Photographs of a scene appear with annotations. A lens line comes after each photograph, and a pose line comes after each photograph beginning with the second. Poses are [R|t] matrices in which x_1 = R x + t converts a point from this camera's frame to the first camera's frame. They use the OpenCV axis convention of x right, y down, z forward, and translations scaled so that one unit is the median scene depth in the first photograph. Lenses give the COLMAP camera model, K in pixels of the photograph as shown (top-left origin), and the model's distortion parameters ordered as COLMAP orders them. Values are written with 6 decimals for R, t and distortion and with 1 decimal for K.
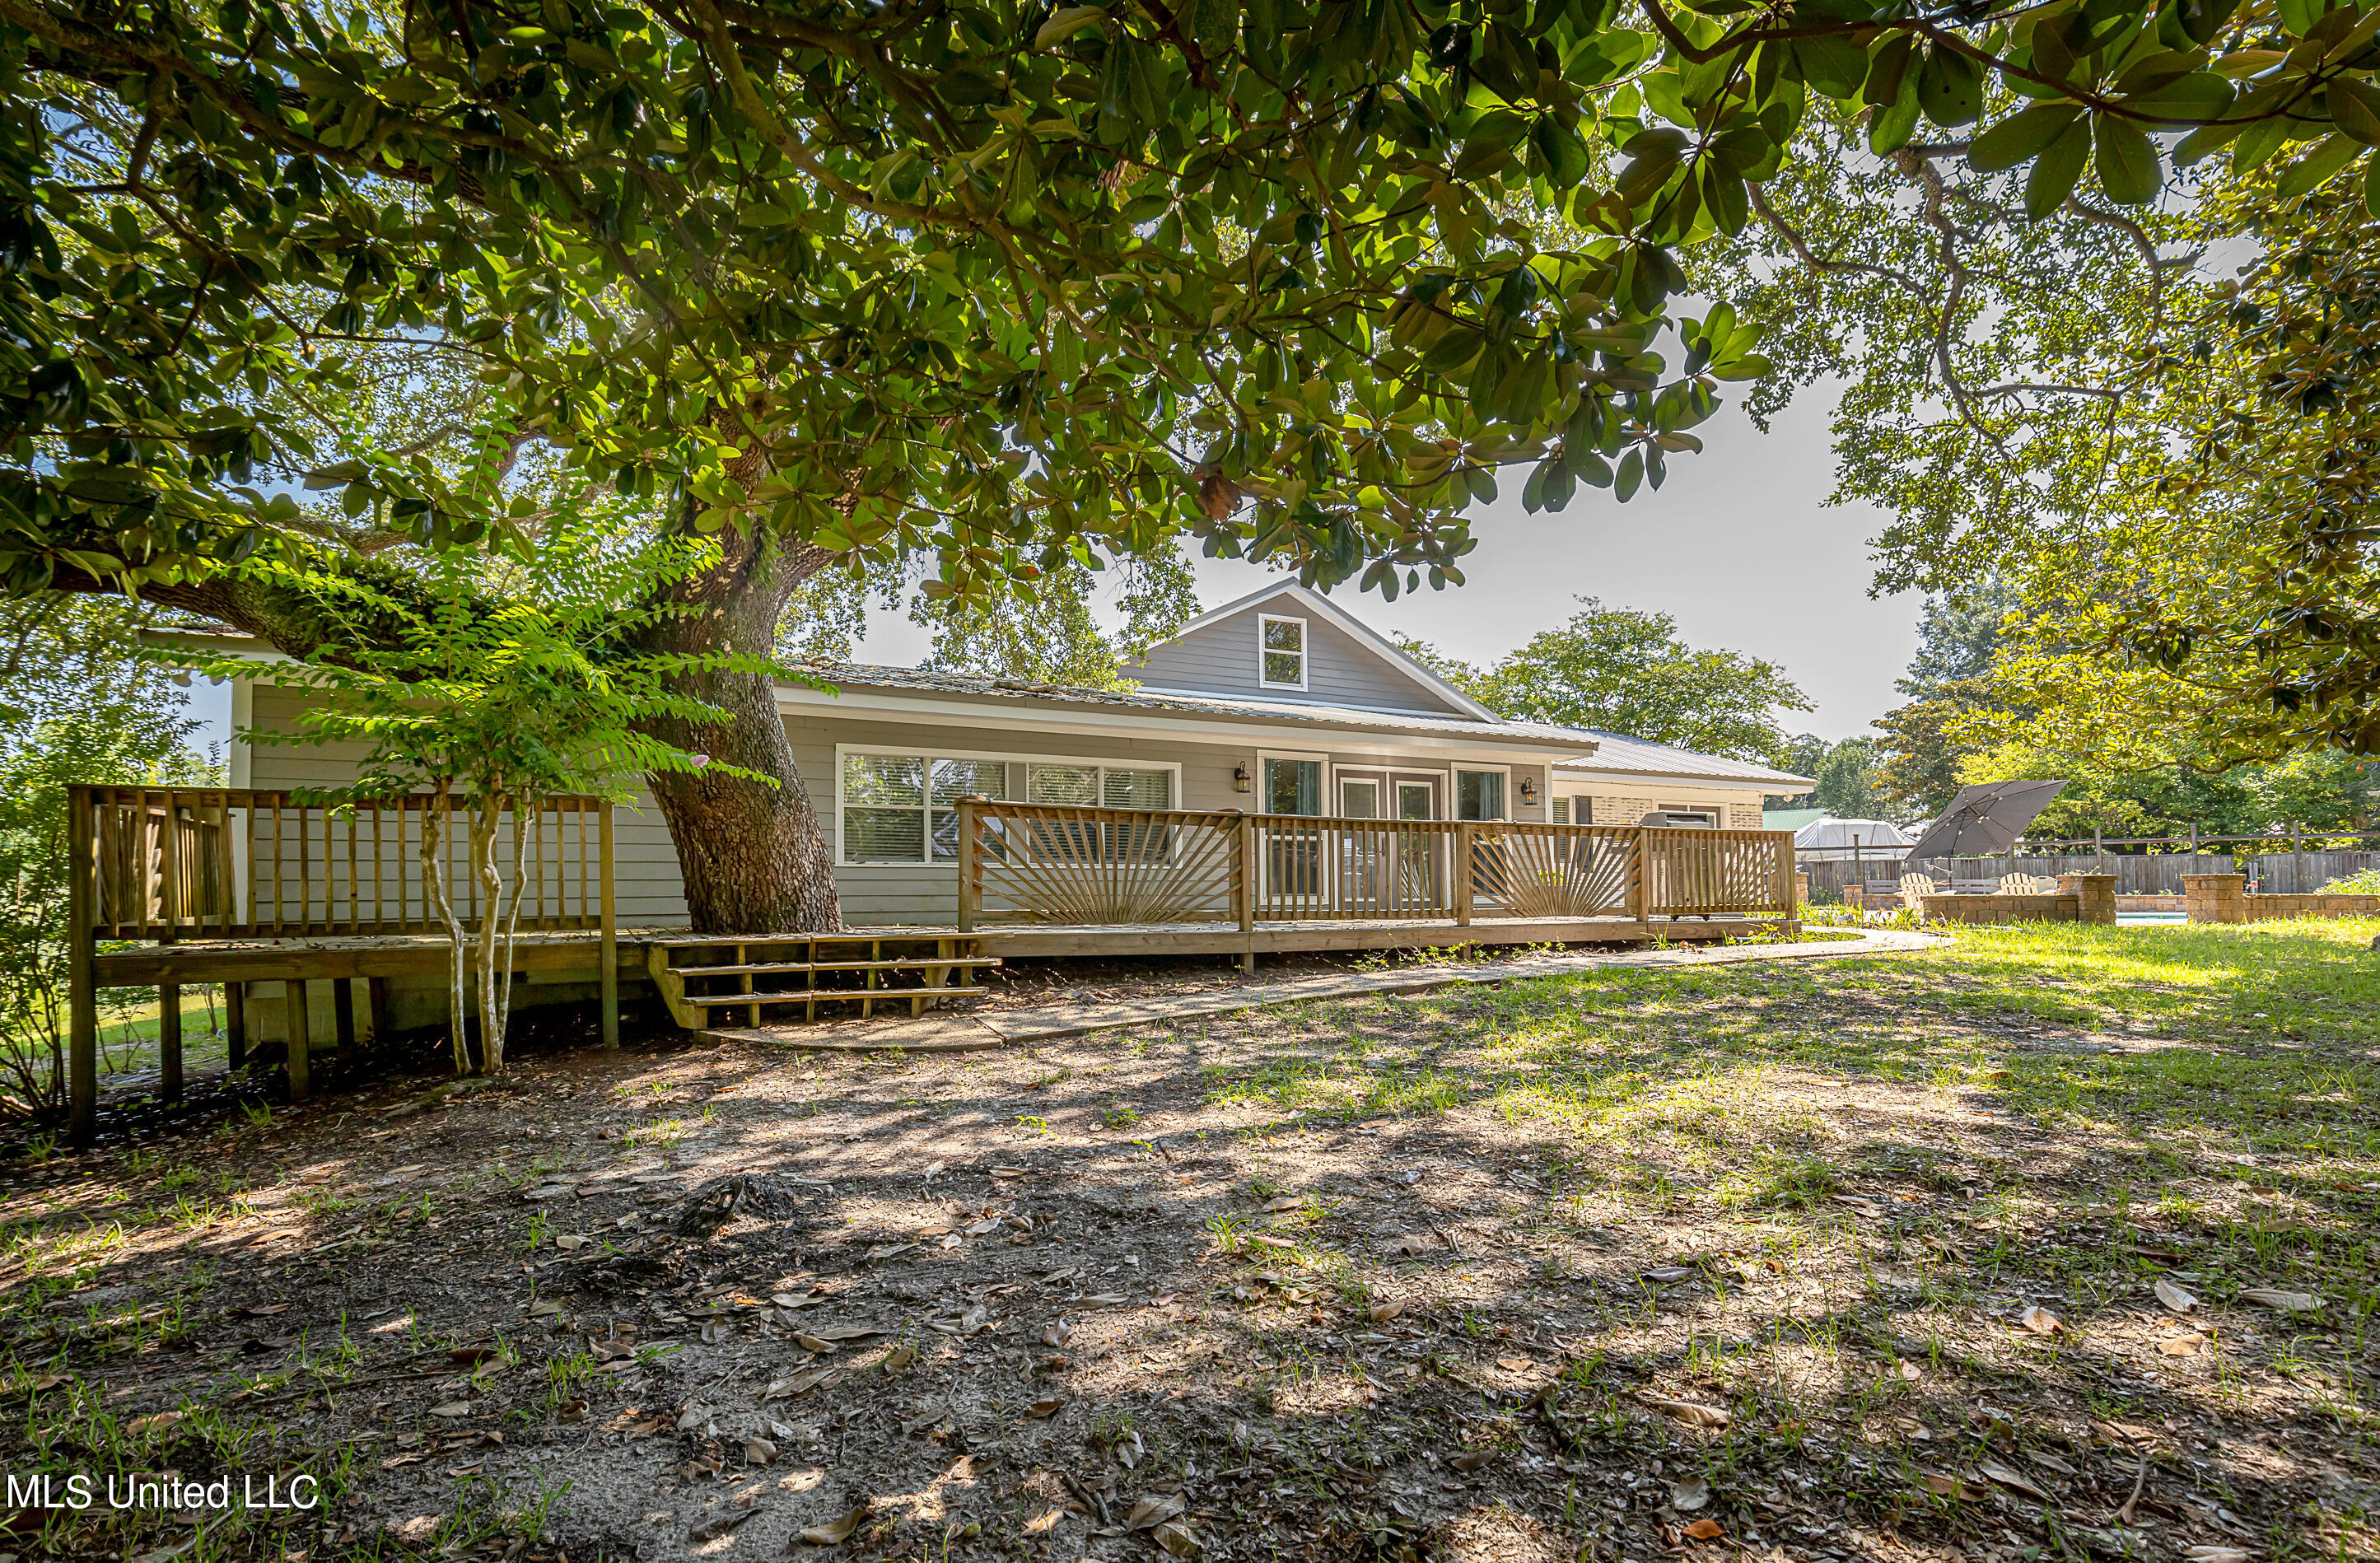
lens RADIAL K [[1105.2, 0, 1186.6], [0, 1105.2, 903.7], [0, 0, 1]] dist [0.013236, -0.033007]
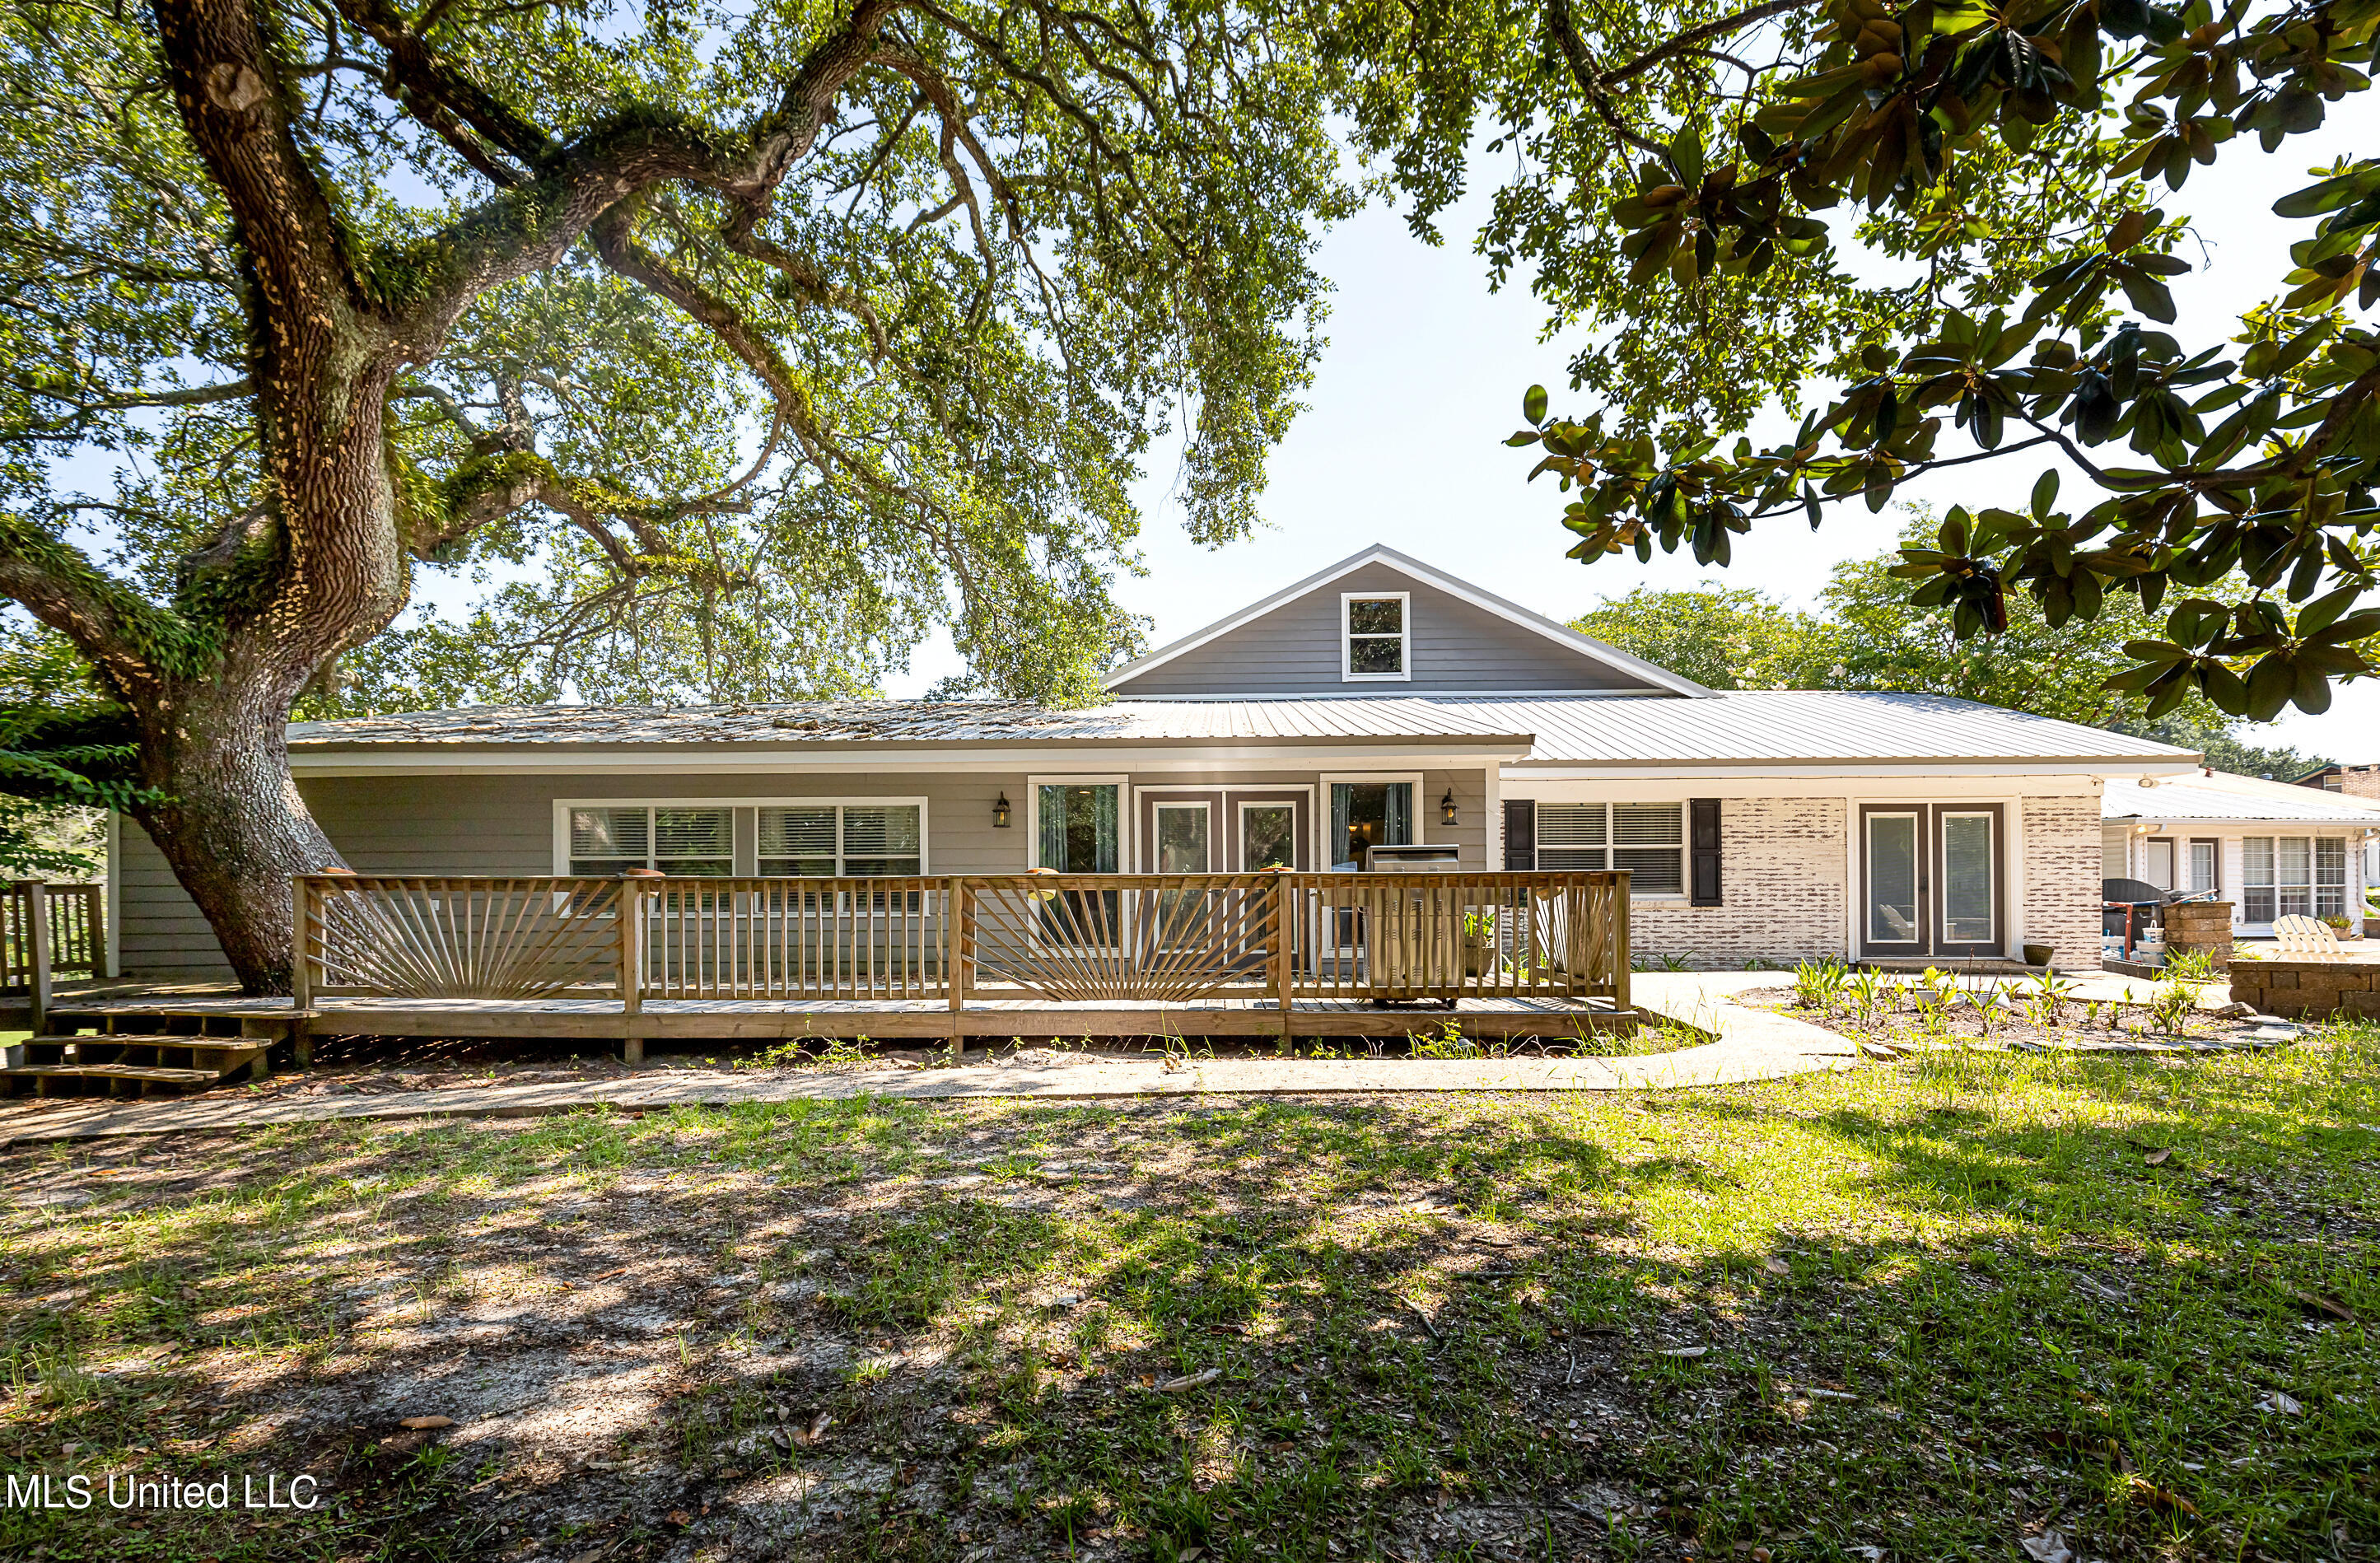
lens RADIAL K [[1105.2, 0, 1186.6], [0, 1105.2, 903.7], [0, 0, 1]] dist [0.013236, -0.033007]
pose [[0.878030, 0.005178, -0.478577, 0.537012], [-0.003222, 0.999983, 0.004907, -0.042873], [0.478594, -0.002767, 0.878032, 0.292732]]
